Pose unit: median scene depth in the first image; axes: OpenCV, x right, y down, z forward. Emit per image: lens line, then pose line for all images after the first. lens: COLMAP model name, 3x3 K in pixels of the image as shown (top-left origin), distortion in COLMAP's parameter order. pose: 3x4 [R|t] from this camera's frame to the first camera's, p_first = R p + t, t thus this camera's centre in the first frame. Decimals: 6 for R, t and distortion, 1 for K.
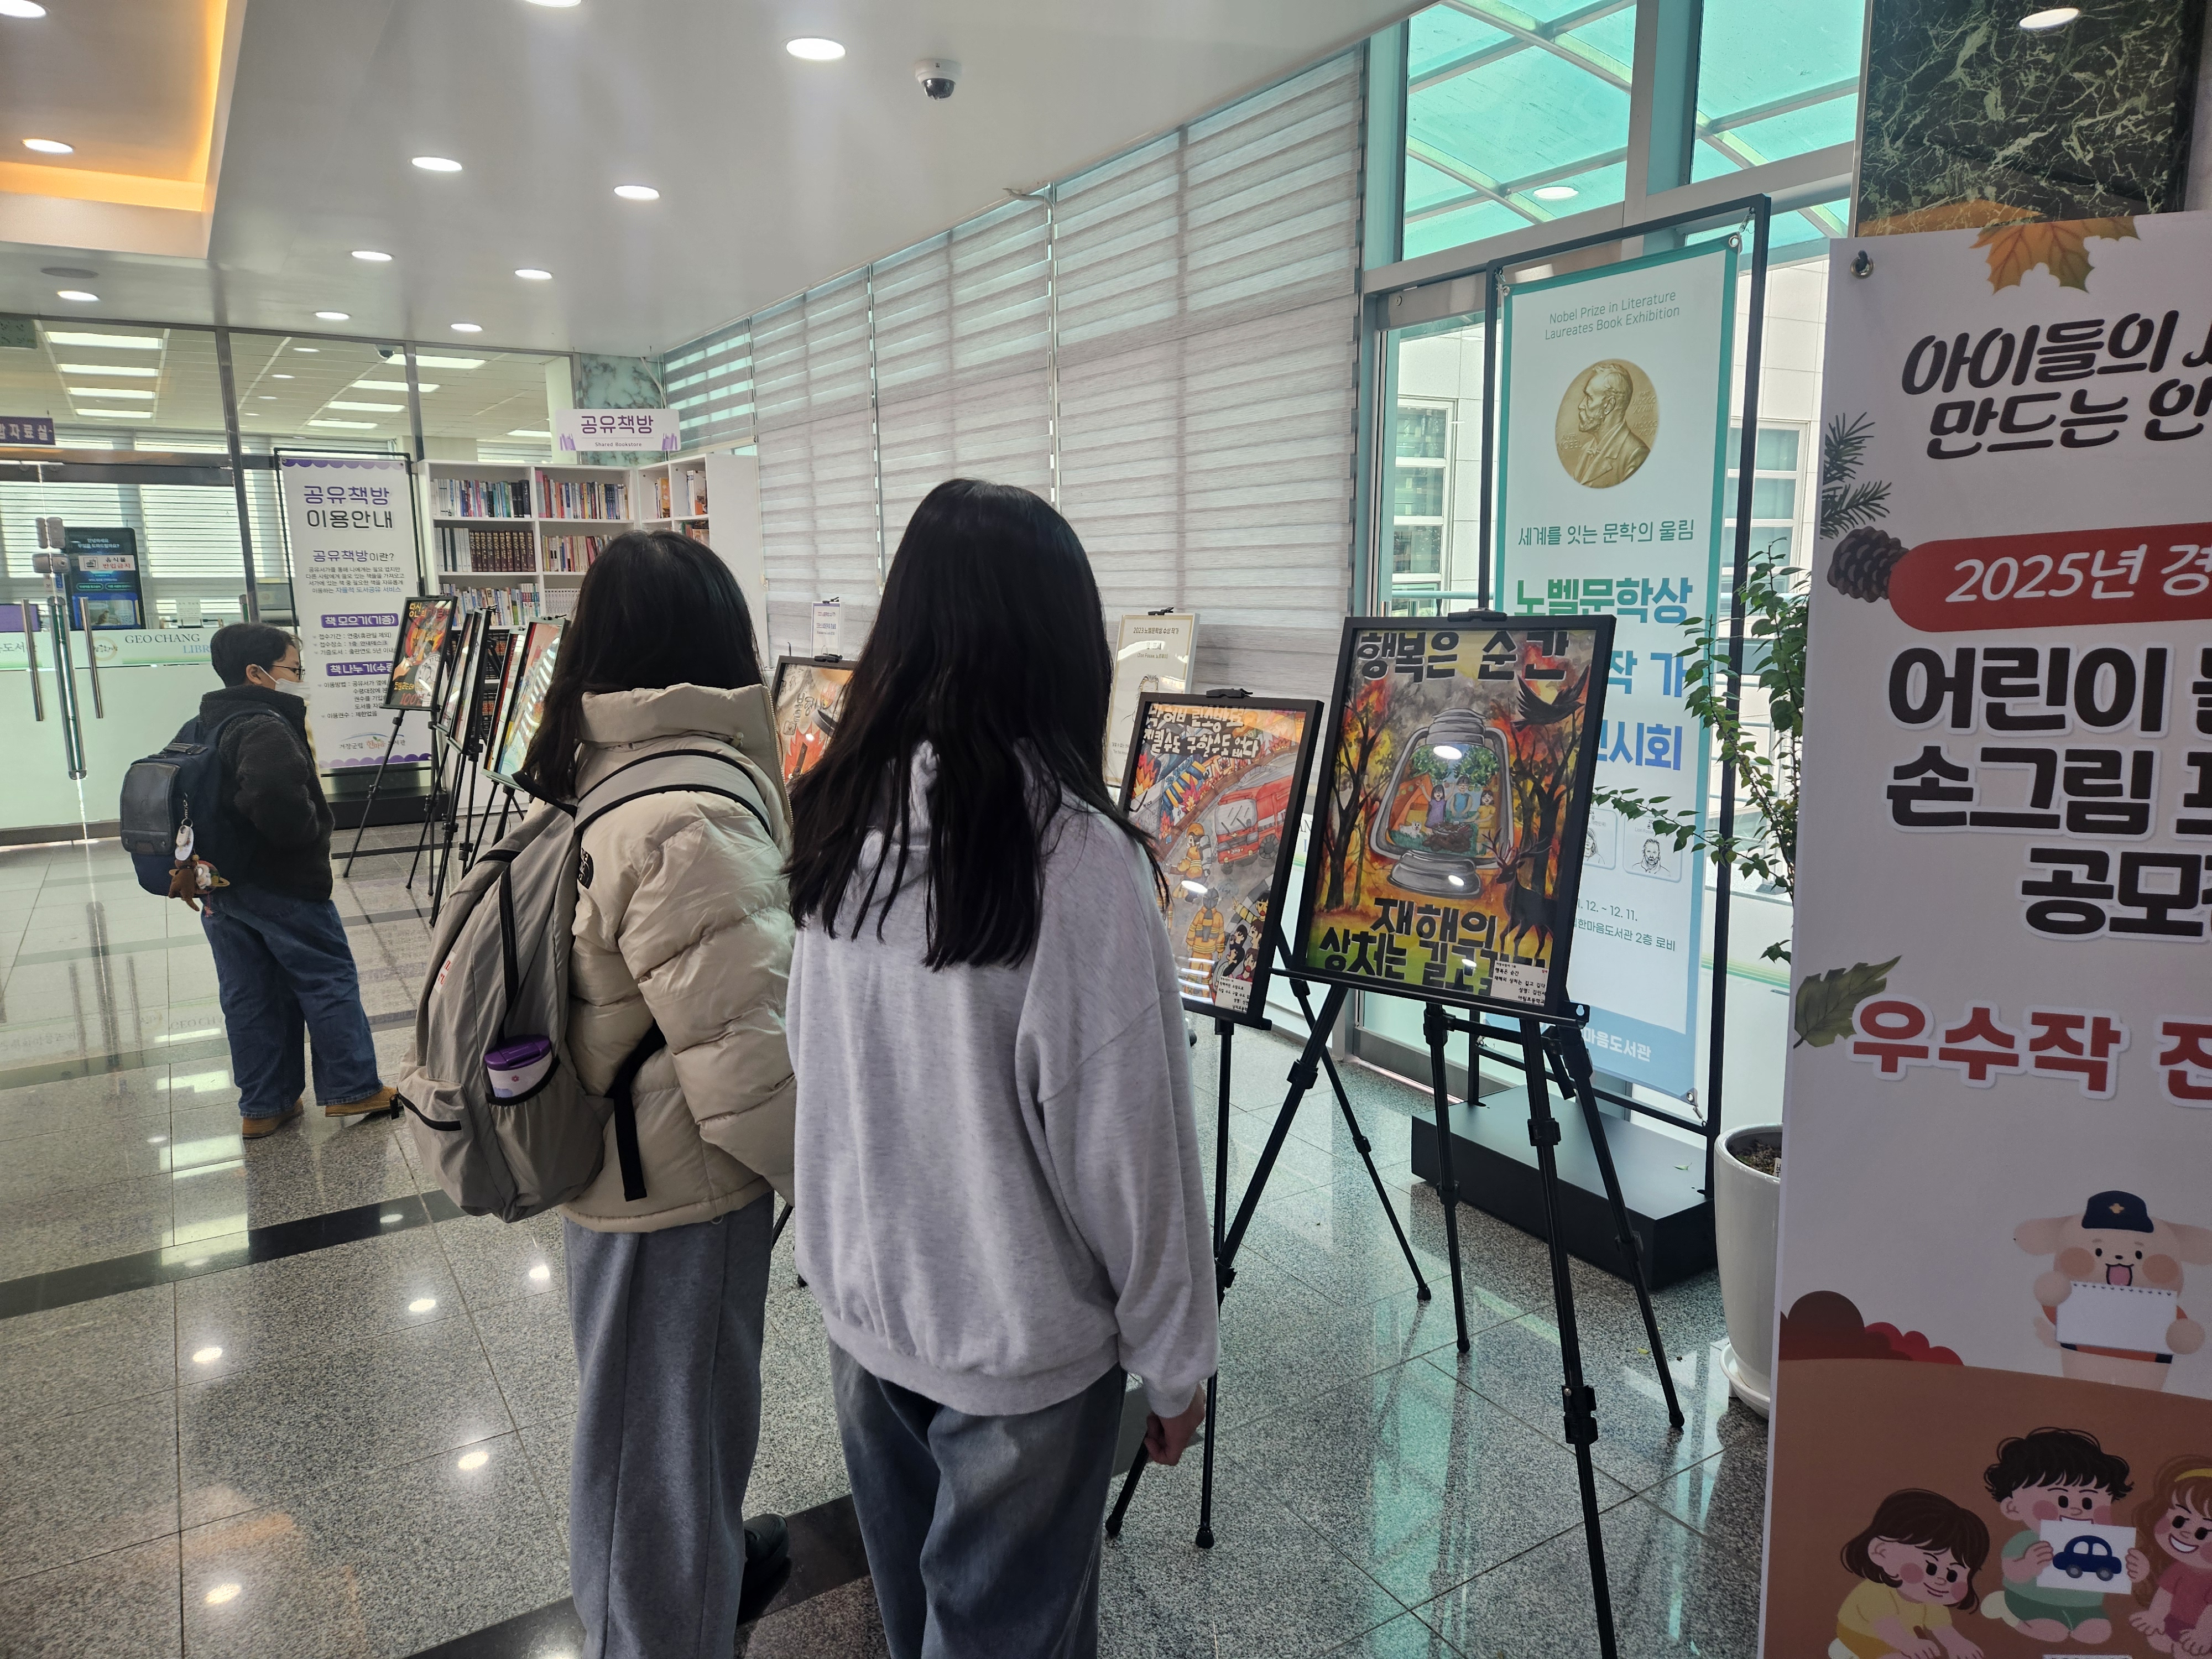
lens RADIAL K [[1468.9, 0, 1129.0], [0, 1468.9, 816.6], [0, 0, 1]] dist [0.066043, -0.051887]
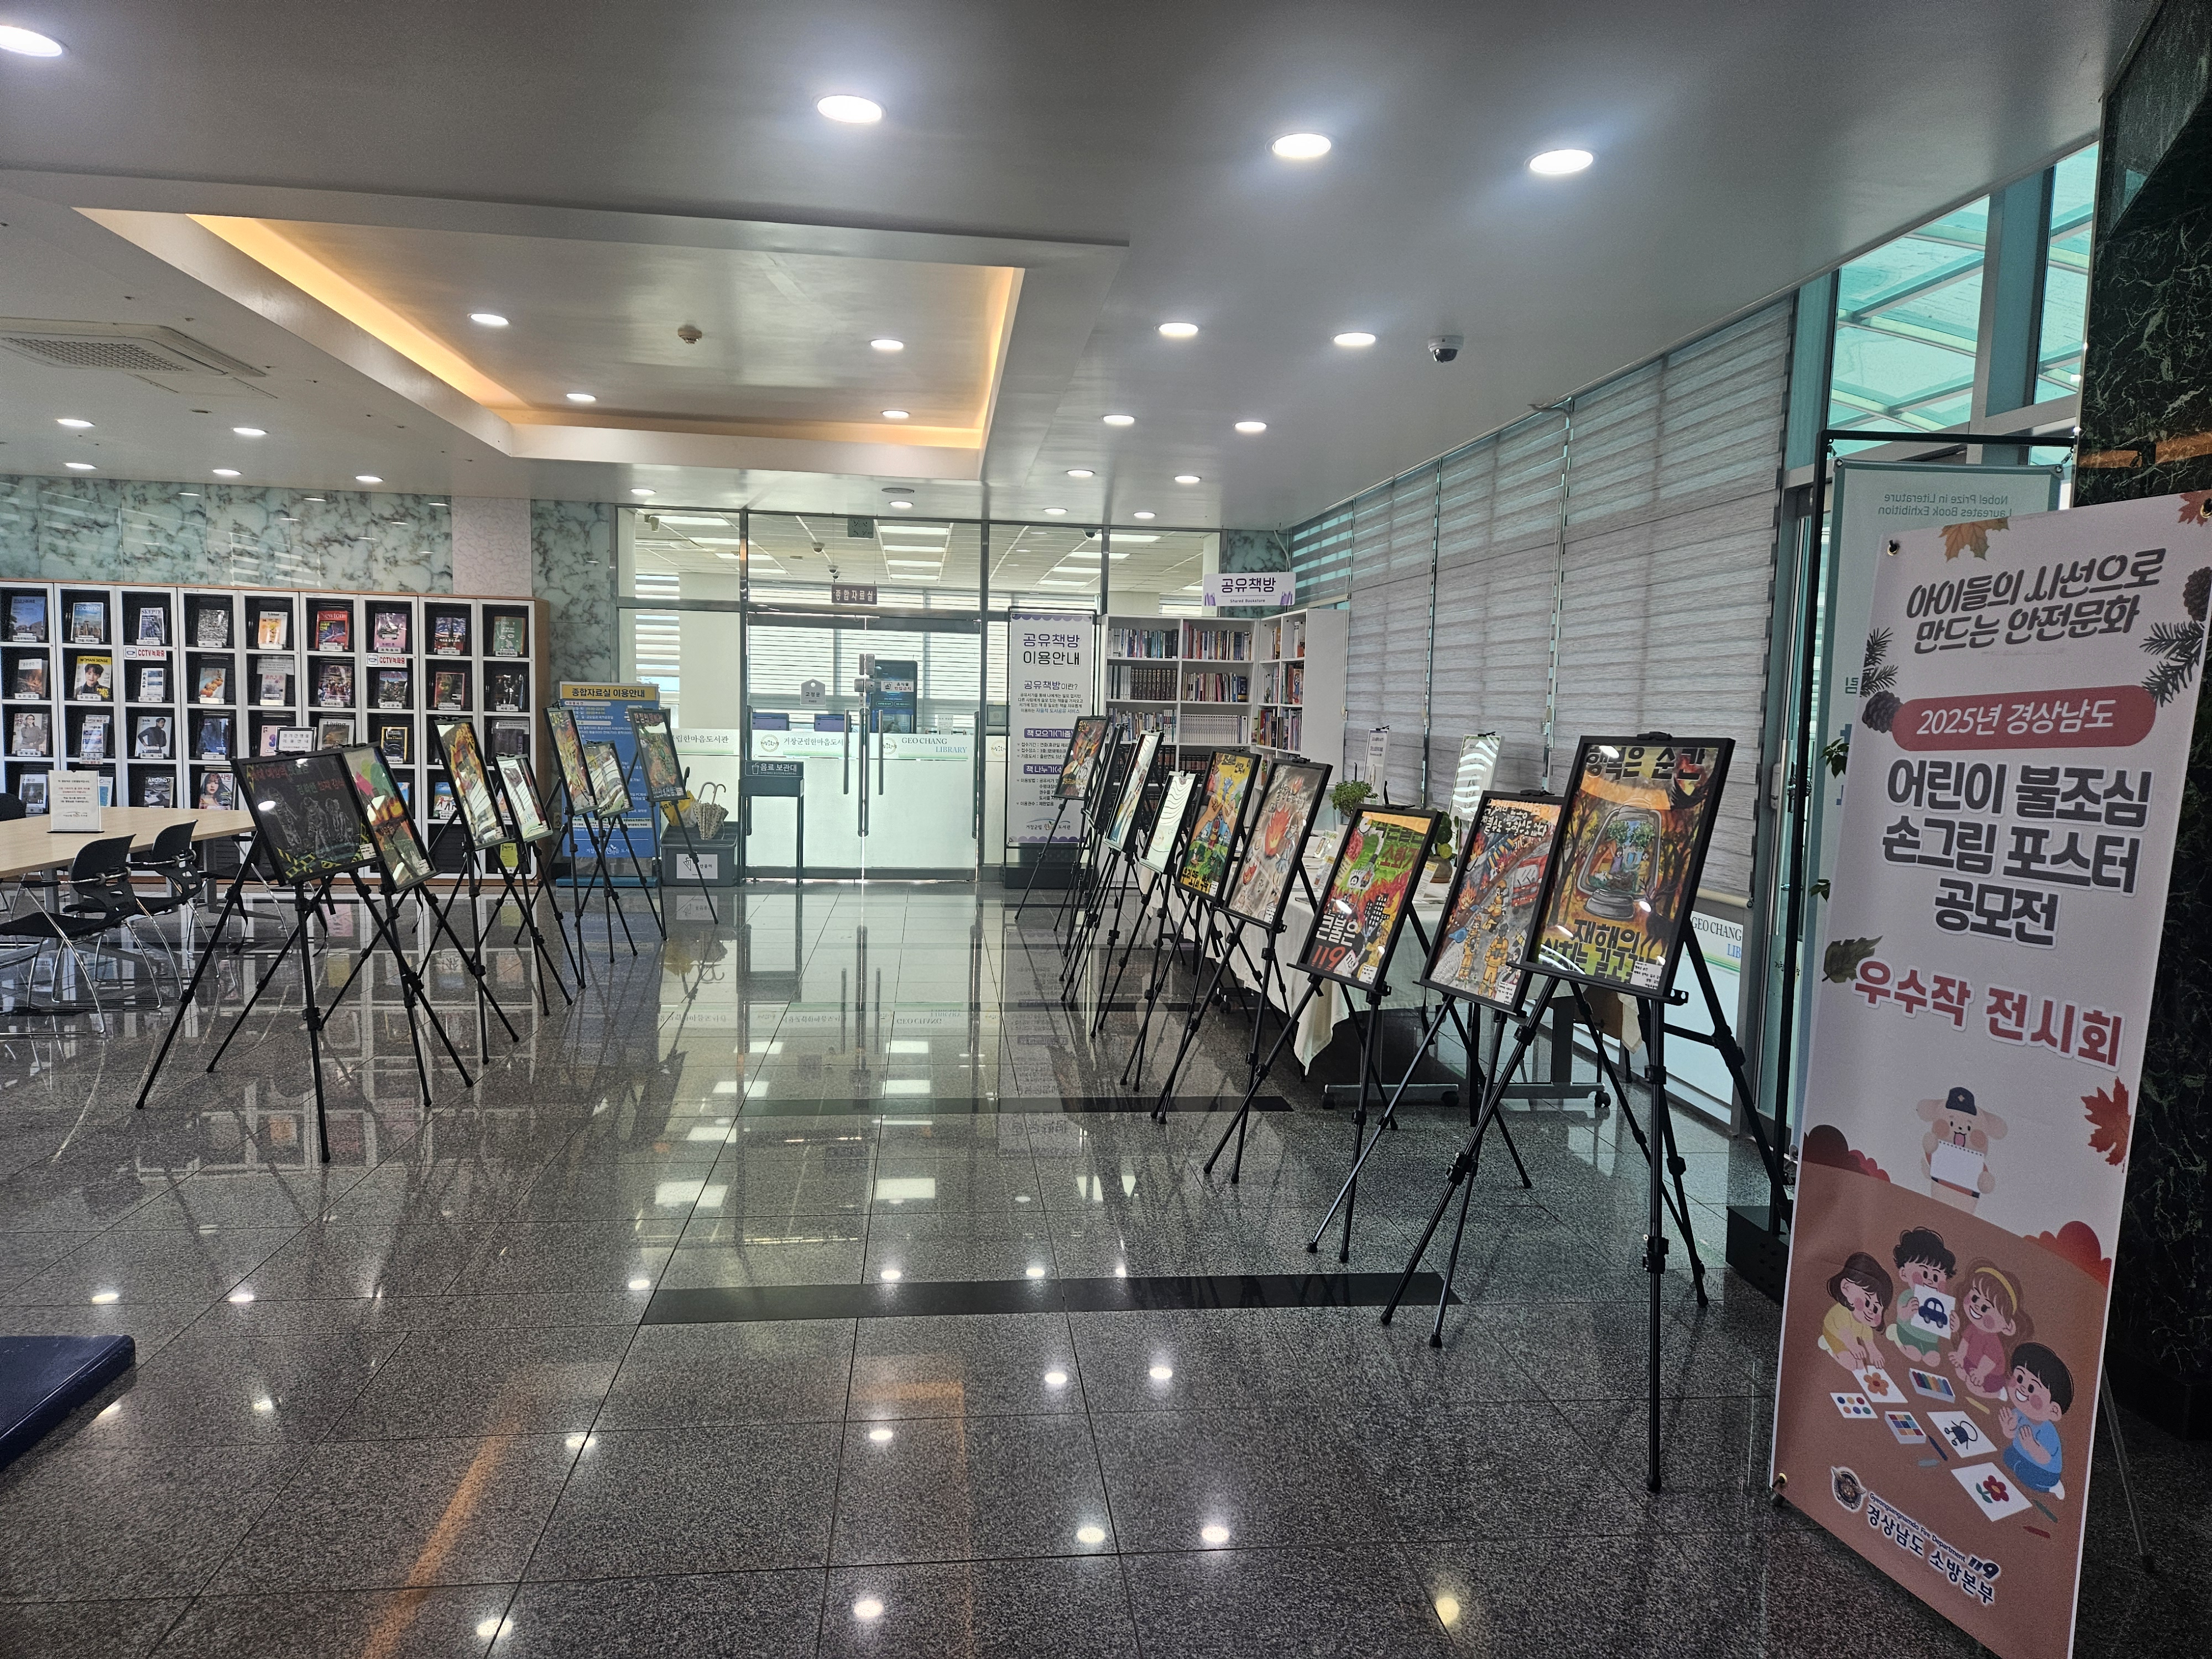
lens RADIAL K [[1517.8, 0, 1106.0], [0, 1517.8, 829.5], [0, 0, 1]] dist [0.062776, -0.060380]
pose [[0.898556, 0.066553, -0.433783, 0.189384], [-0.104118, 0.992543, -0.063392, 0.052348], [0.426330, 0.102126, 0.898784, -0.287258]]
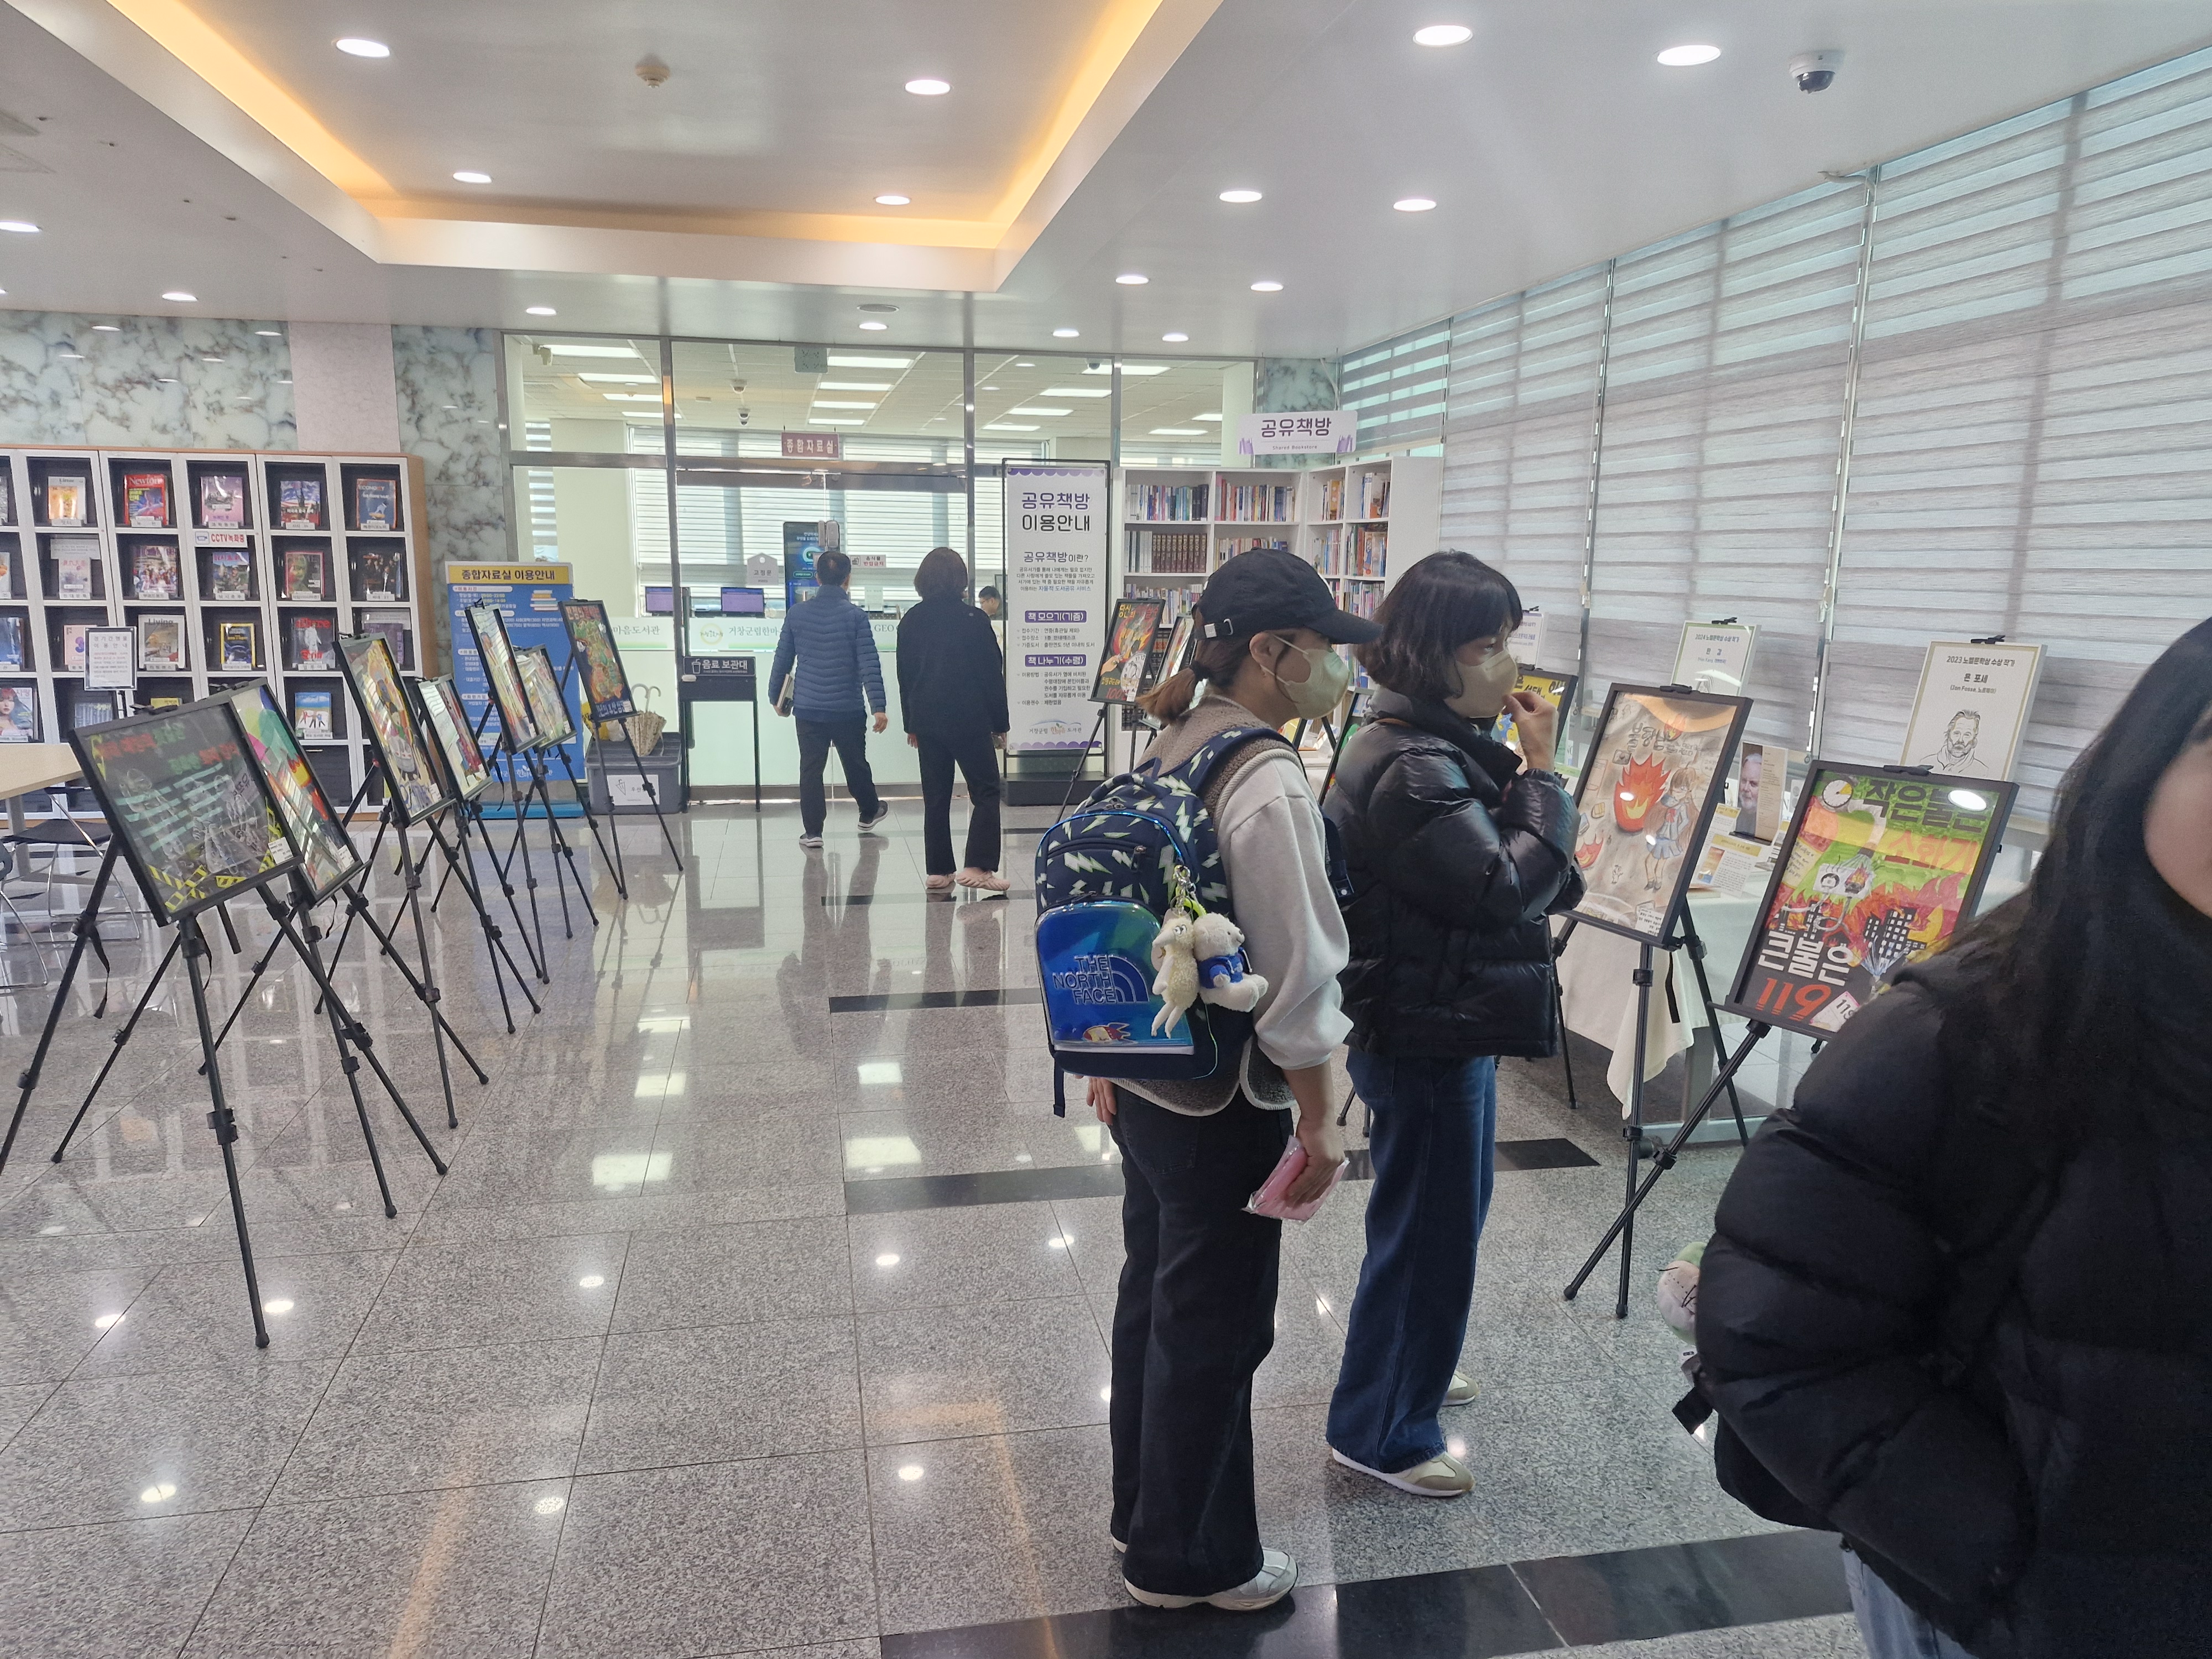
lens RADIAL K [[1546.2, 0, 1052.9], [0, 1546.2, 850.0], [0, 0, 1]] dist [0.082093, -0.107377]
pose [[0.926226, 0.085931, -0.367045, -0.139684], [-0.078371, 0.996293, 0.035482, -0.002606], [0.368733, -0.004098, 0.929526, -0.083276]]
